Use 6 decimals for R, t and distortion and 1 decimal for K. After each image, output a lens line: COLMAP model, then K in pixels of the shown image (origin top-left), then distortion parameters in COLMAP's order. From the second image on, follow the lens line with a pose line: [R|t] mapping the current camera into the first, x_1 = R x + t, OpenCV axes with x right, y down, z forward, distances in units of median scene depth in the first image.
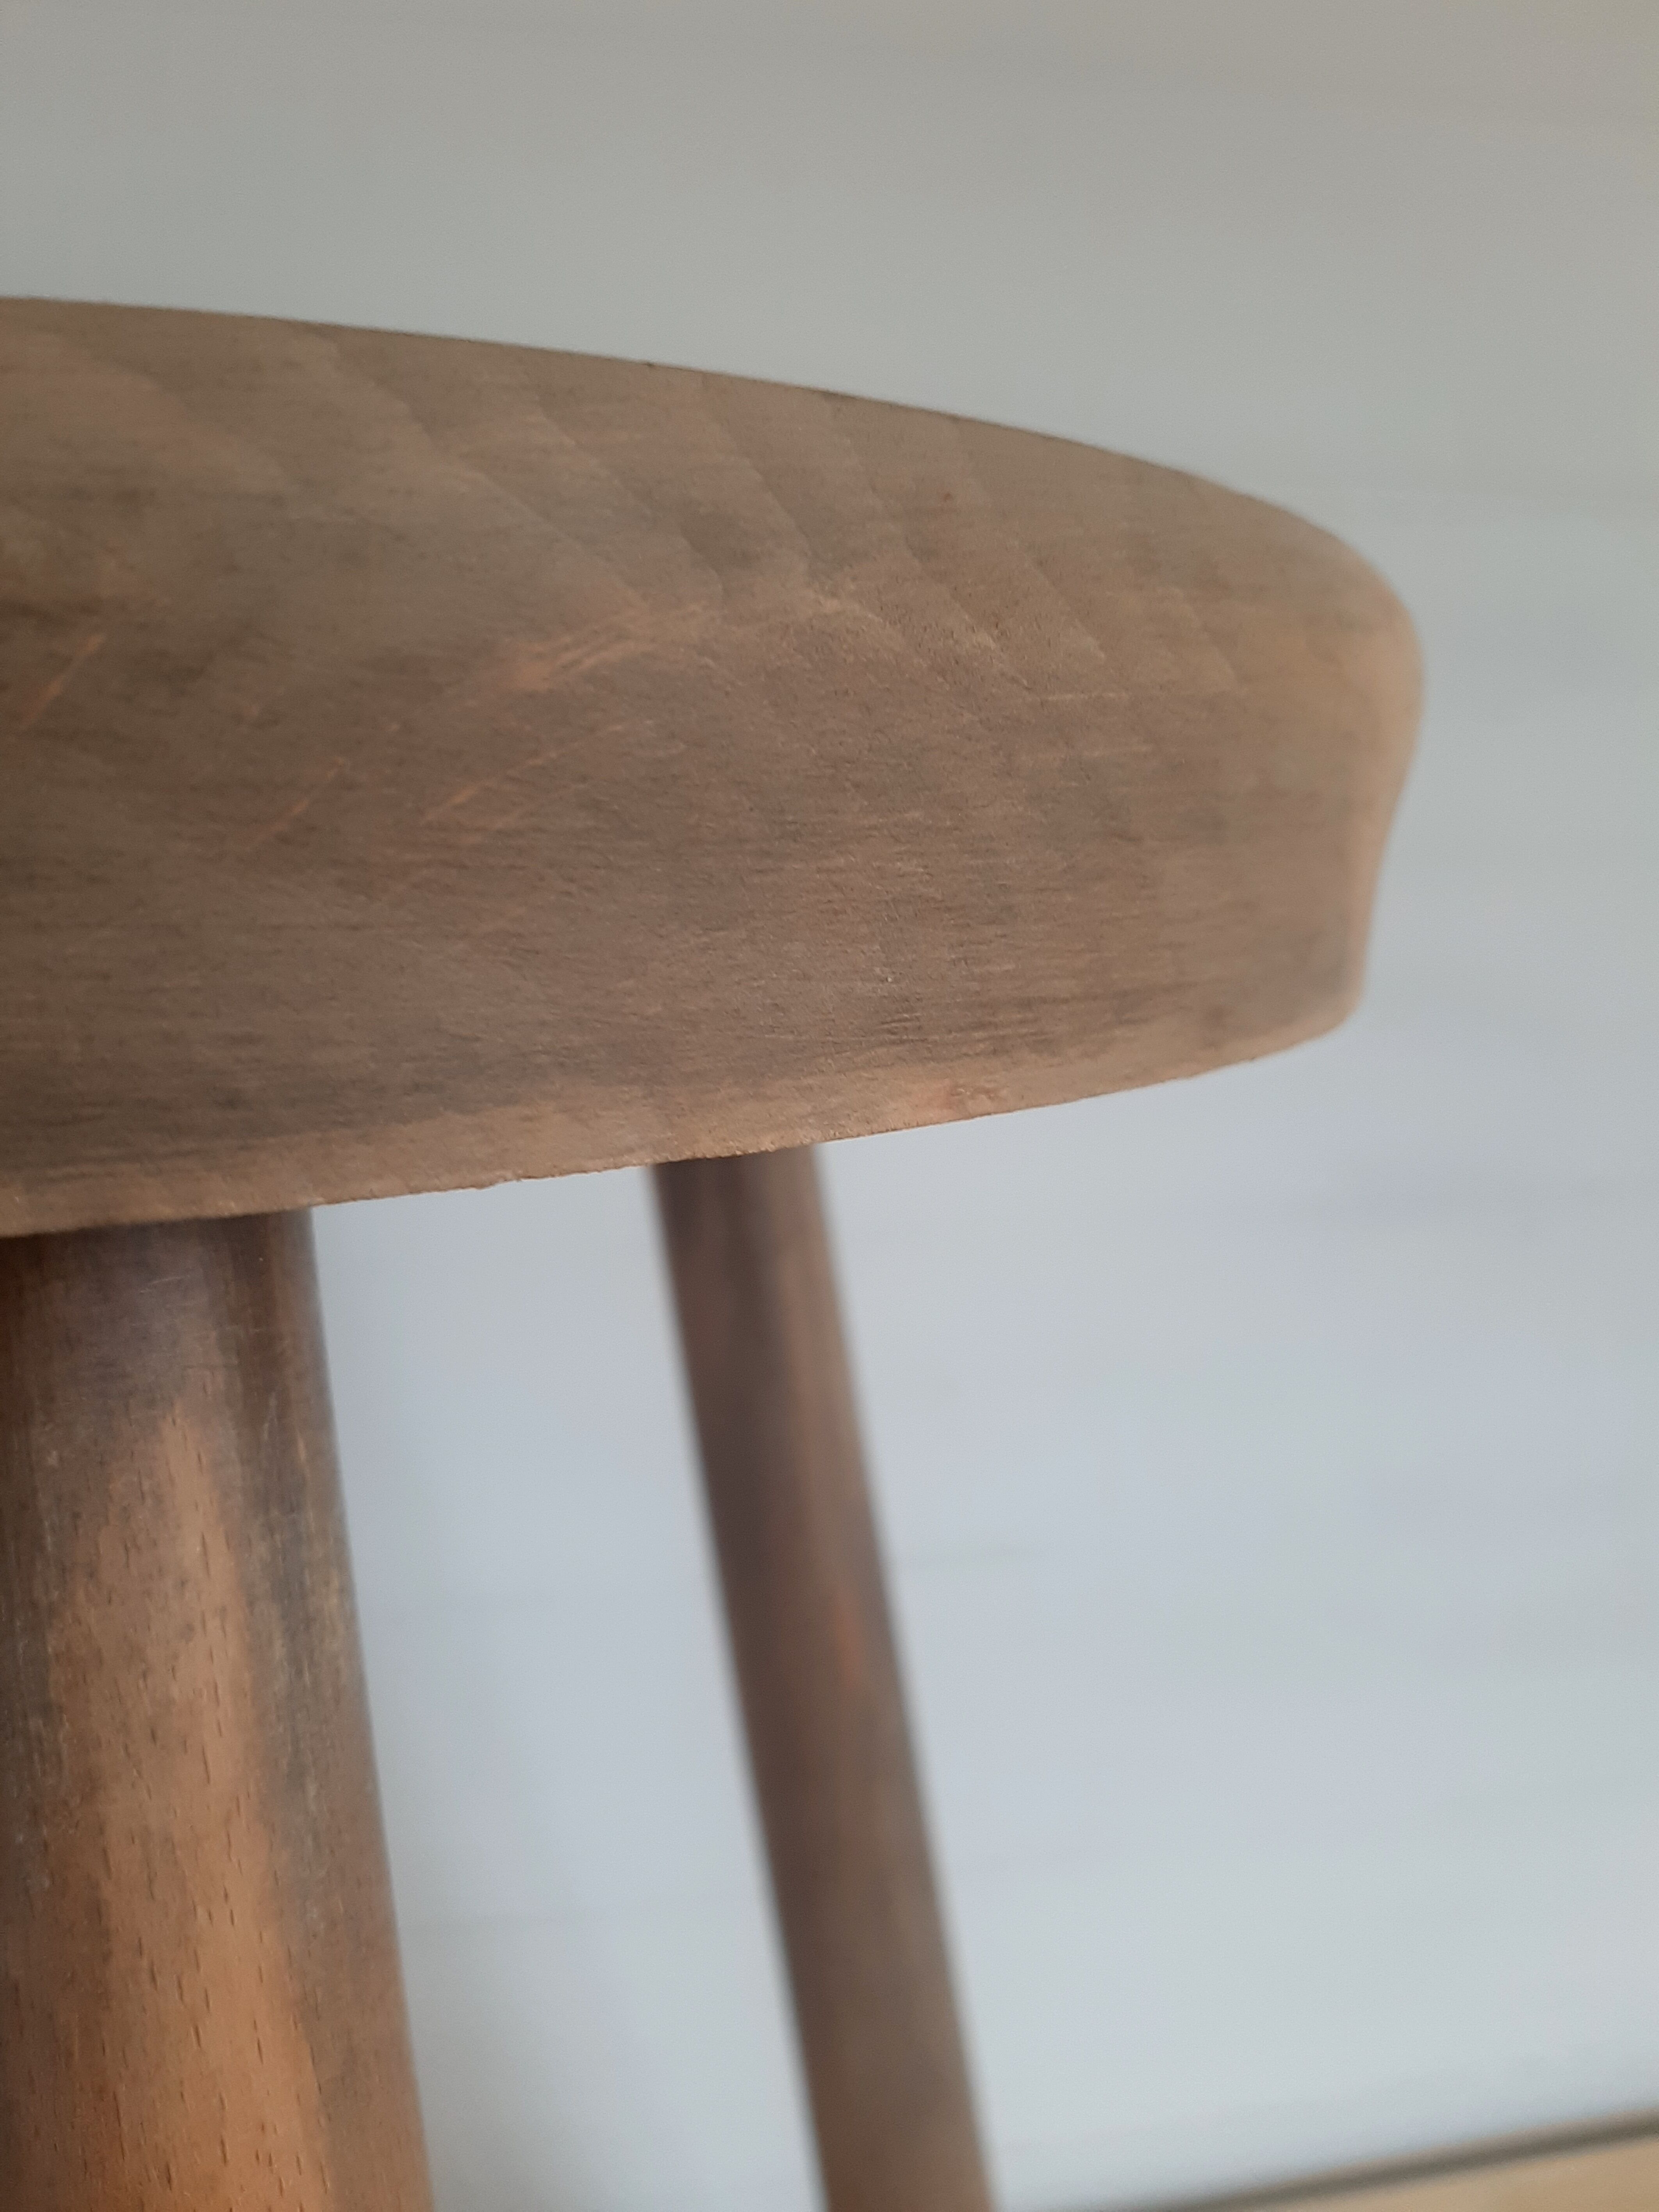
lens RADIAL K [[1723.1, 0, 829.5], [0, 1723.1, 1106.0], [0, 0, 1]] dist [0.006146, -0.005979]
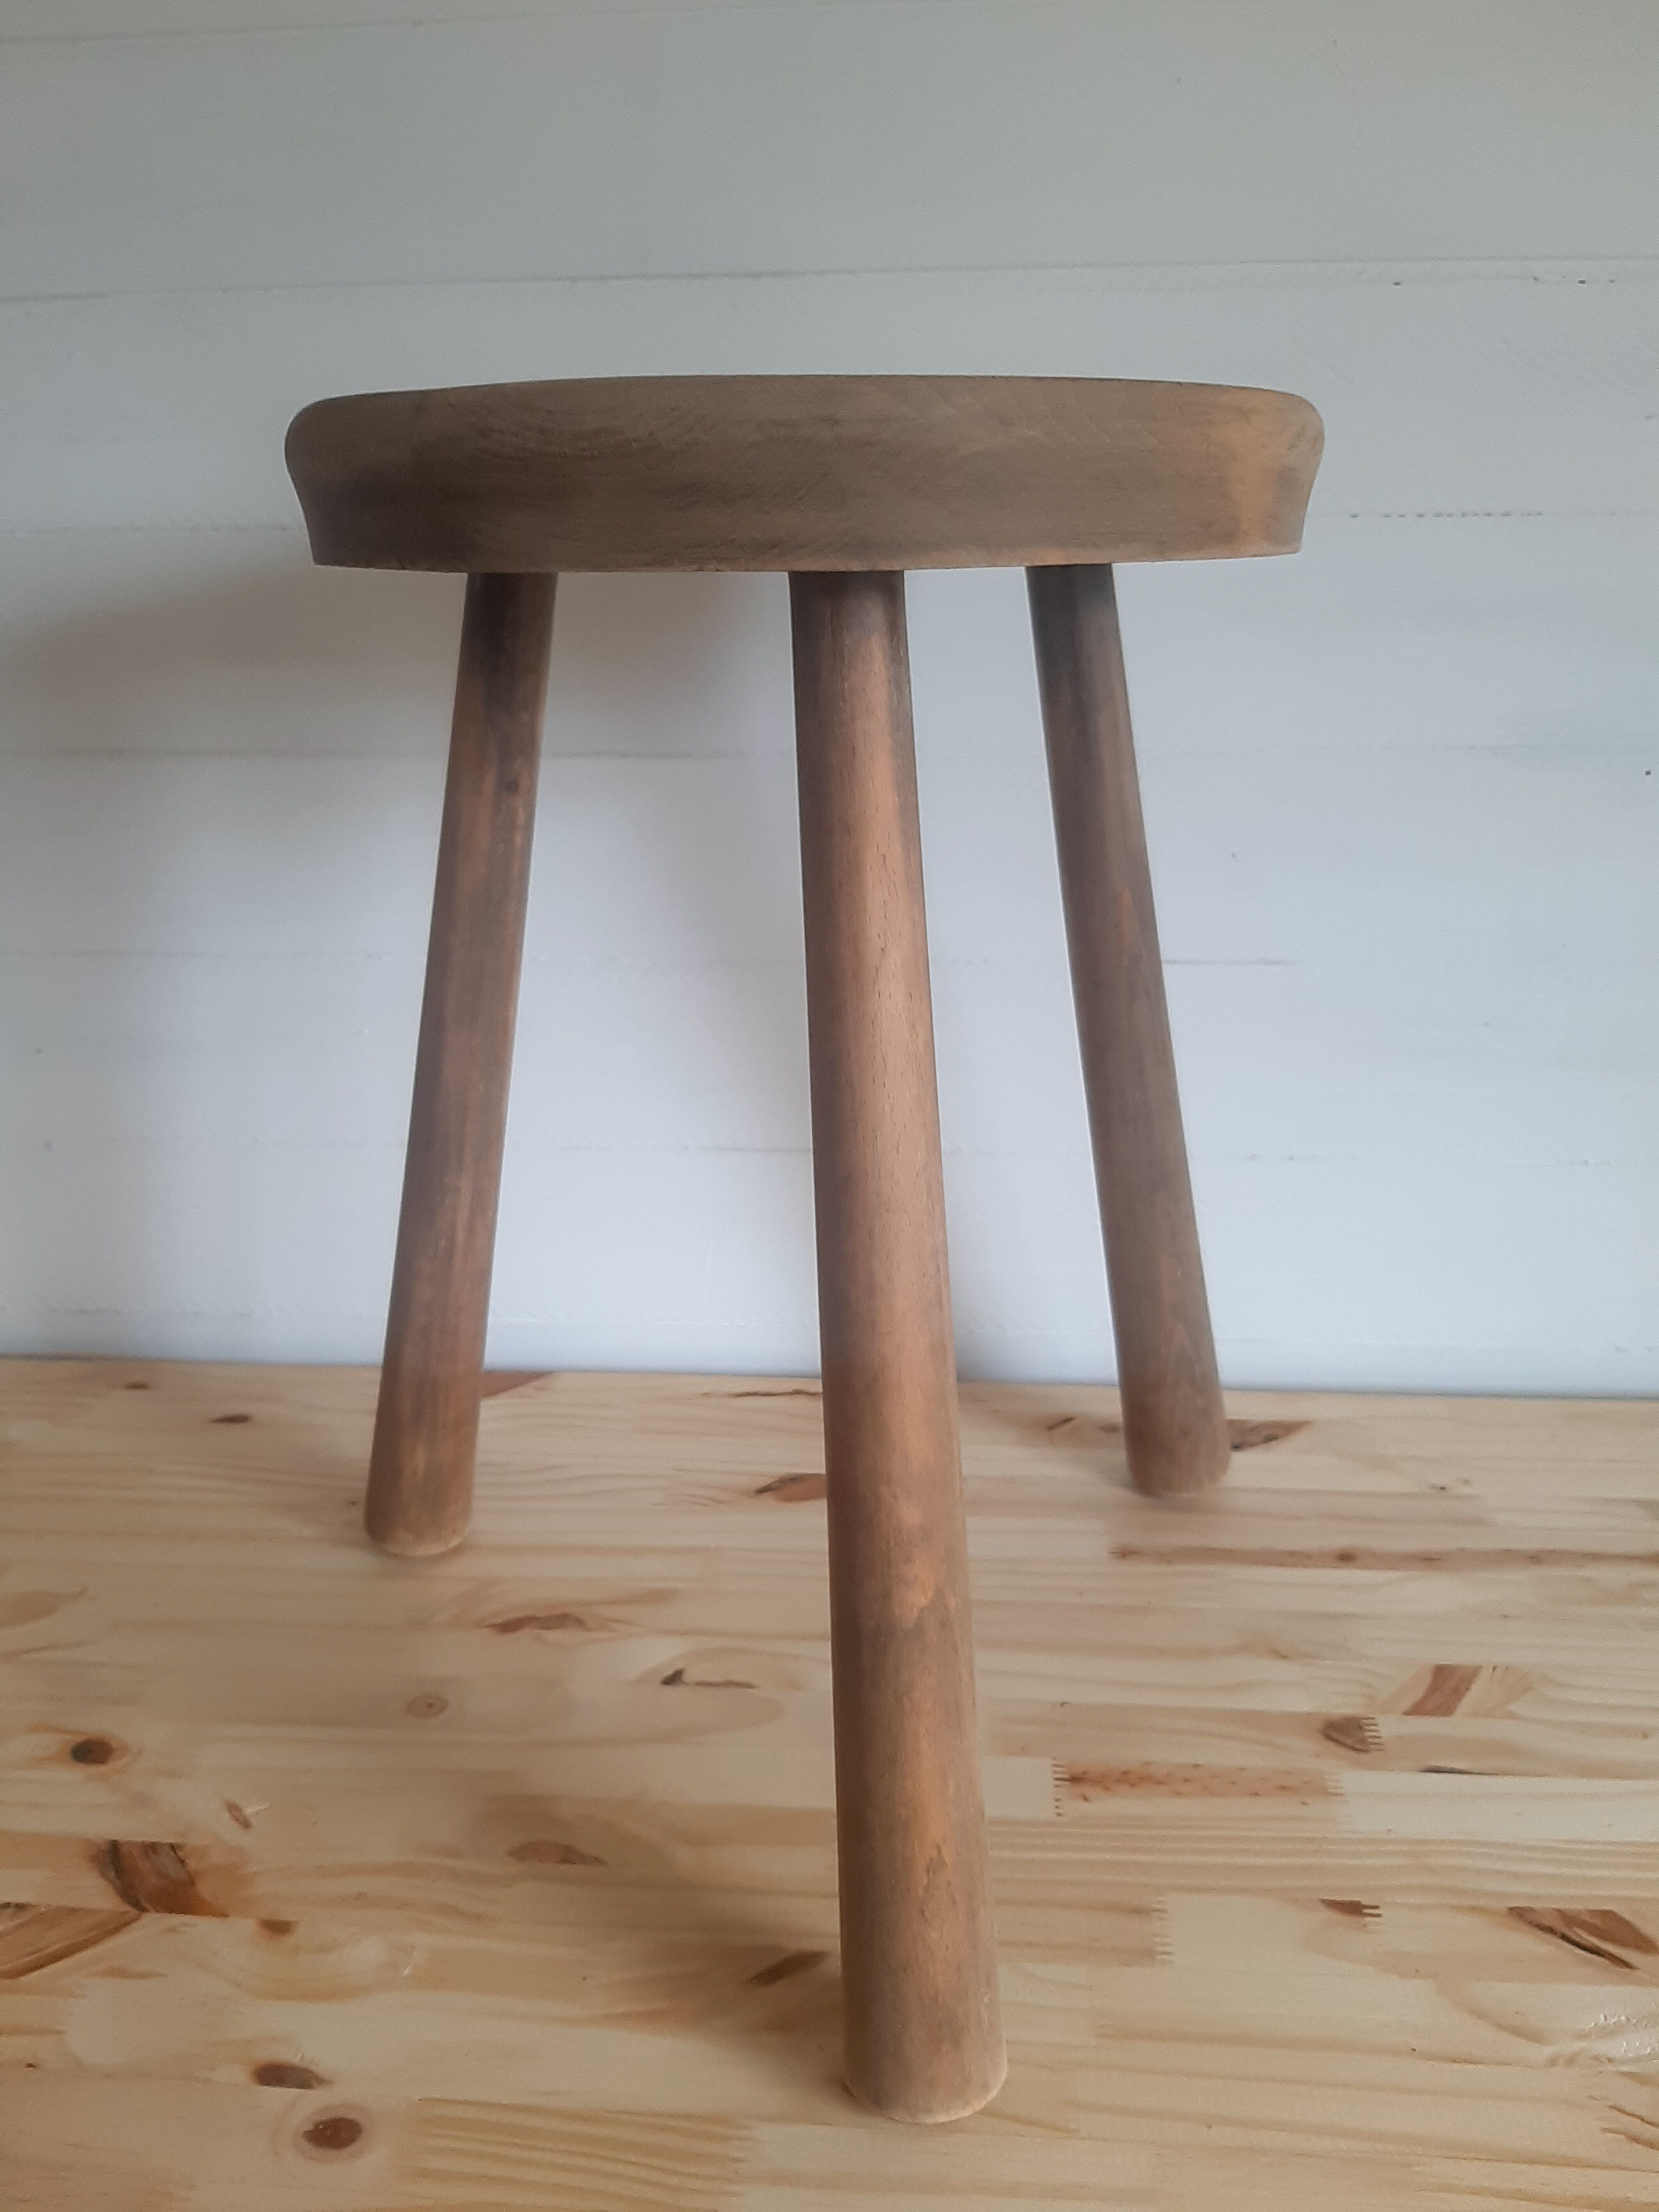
lens RADIAL K [[1723.1, 0, 829.5], [0, 1723.1, 1106.0], [0, 0, 1]] dist [0.006146, -0.005979]
pose [[0.956622, 0.089002, -0.277405, 0.798948], [-0.042592, 0.984687, 0.169048, 0.617954], [0.288203, -0.149900, 0.945764, -3.242817]]
